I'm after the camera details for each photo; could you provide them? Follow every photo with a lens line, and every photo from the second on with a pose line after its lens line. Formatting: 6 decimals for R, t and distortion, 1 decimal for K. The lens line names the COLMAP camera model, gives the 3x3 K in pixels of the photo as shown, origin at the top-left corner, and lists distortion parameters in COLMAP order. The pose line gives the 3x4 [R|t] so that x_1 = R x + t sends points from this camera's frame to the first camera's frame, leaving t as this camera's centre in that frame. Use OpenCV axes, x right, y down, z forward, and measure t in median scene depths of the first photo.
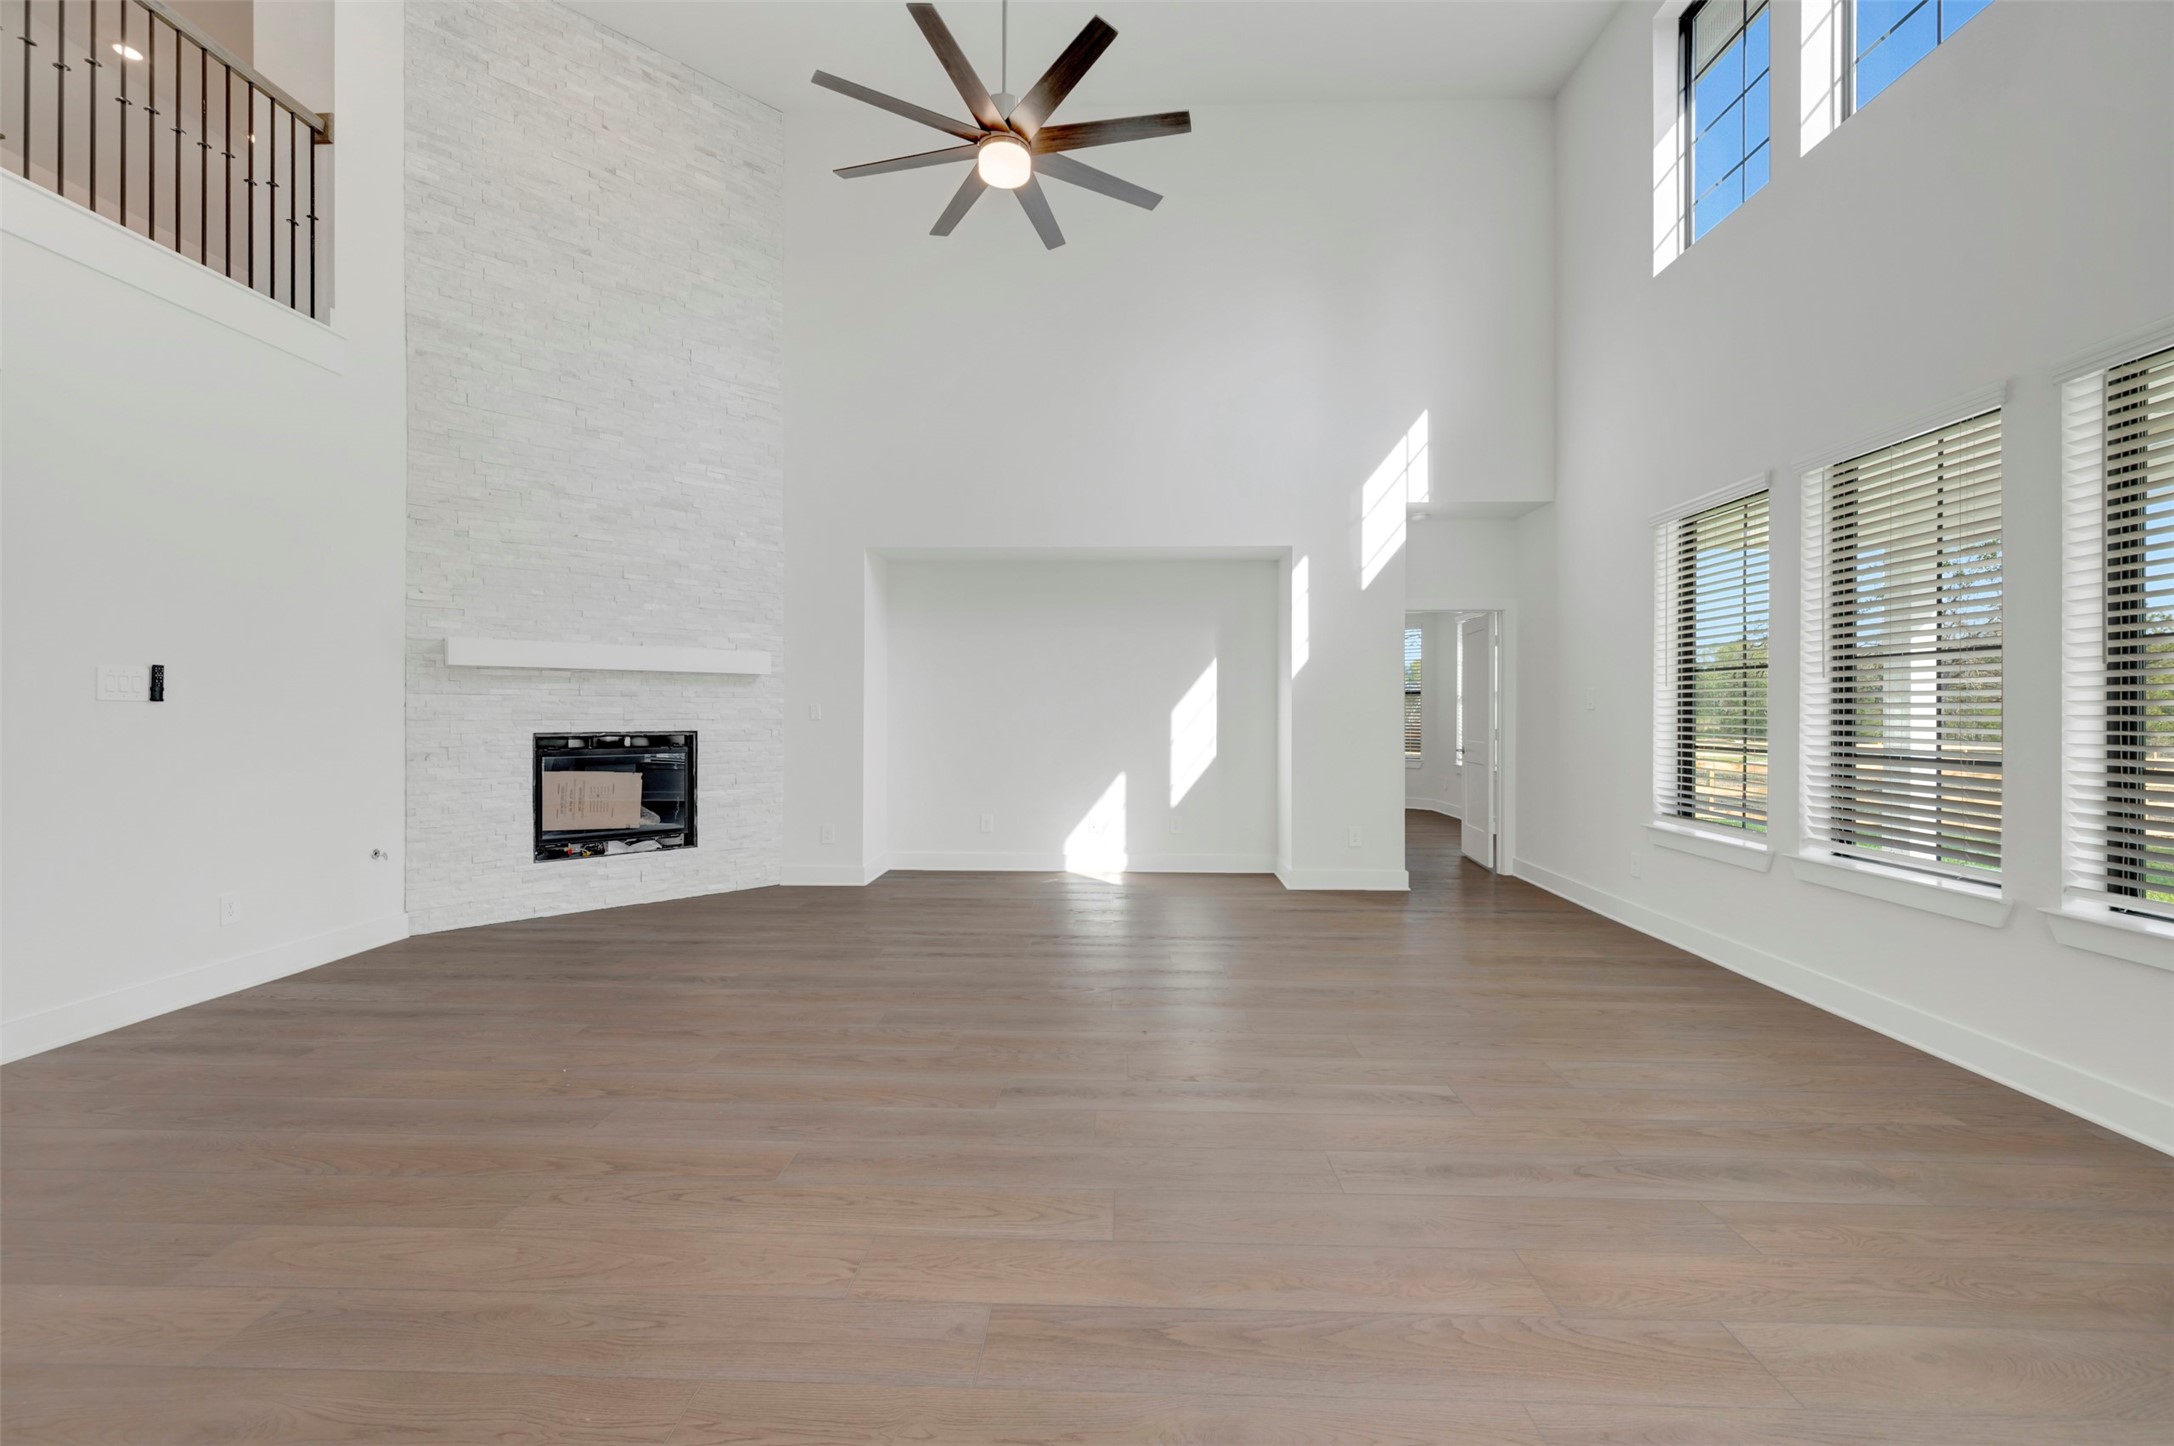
lens RADIAL K [[873.6, 0, 1114.9], [0, 873.6, 716.6], [0, 0, 1]] dist [-0.000733, -0.000175]
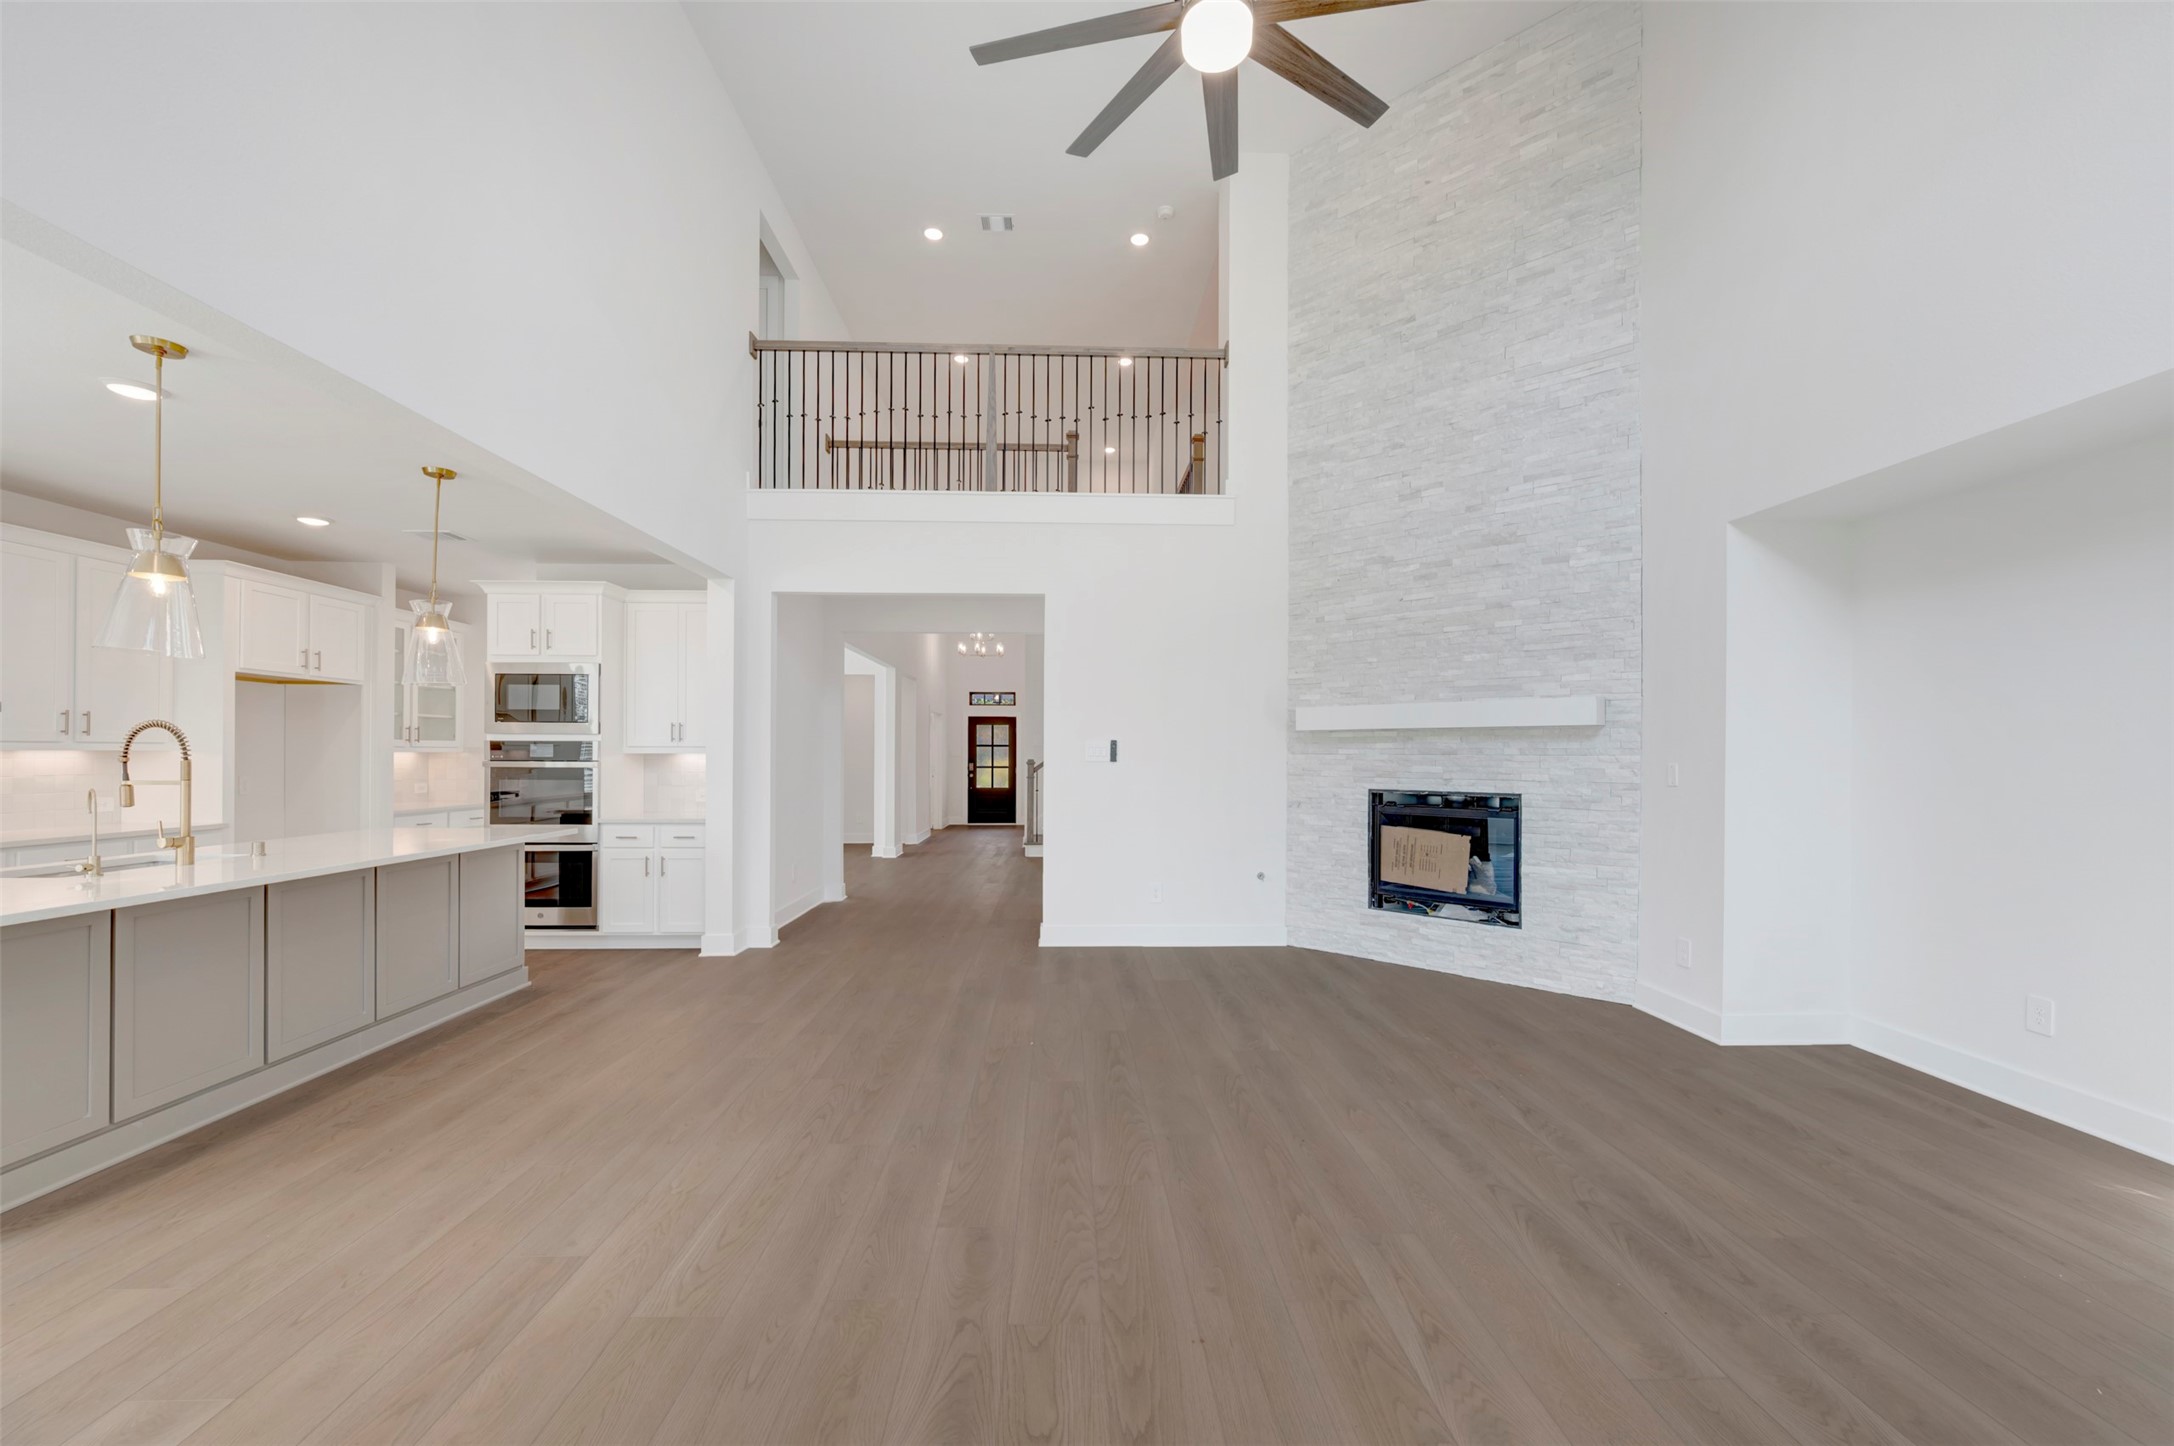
lens RADIAL K [[873.6, 0, 1075.1], [0, 873.6, 753.9], [0, 0, 1]] dist [-0.000733, -0.000175]
pose [[0.032578, -0.000532, -0.999469, 0.402623], [-0.008922, 0.999960, -0.000823, -0.020442], [0.999429, 0.008945, 0.032572, 0.582123]]
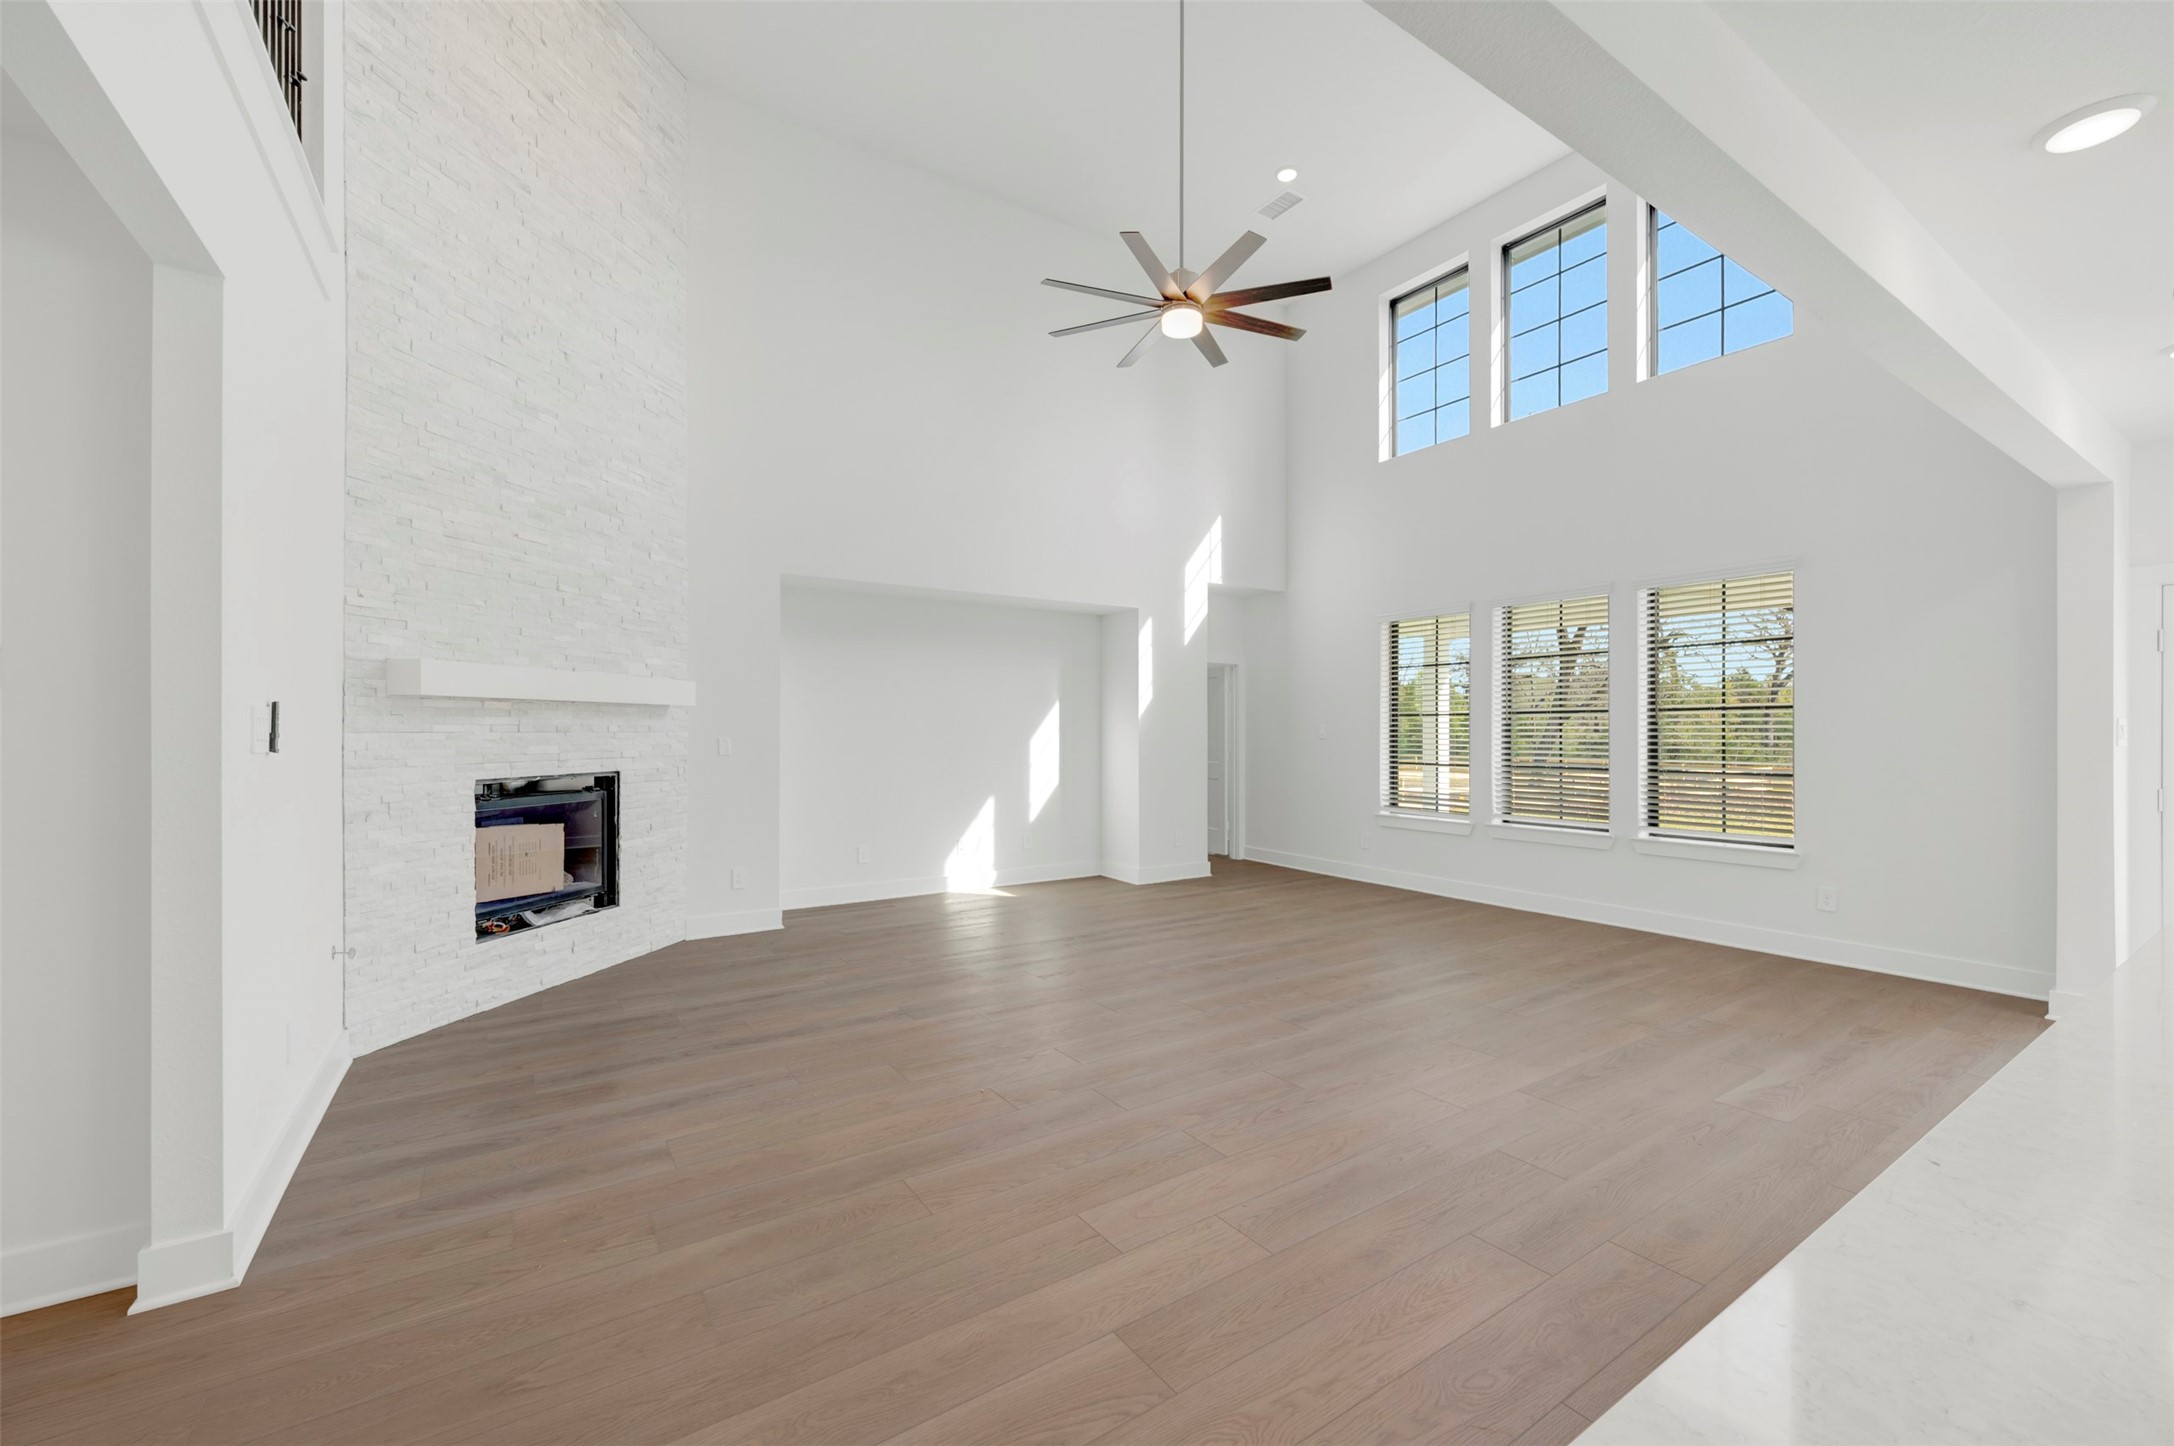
lens RADIAL K [[873.6, 0, 1121.3], [0, 873.6, 733.3], [0, 0, 1]] dist [-0.000733, -0.000175]
pose [[0.806906, -0.003986, 0.590666, -0.643339], [0.005698, 0.999983, -0.001036, -0.018972], [-0.590652, 0.004202, 0.806916, 0.015197]]
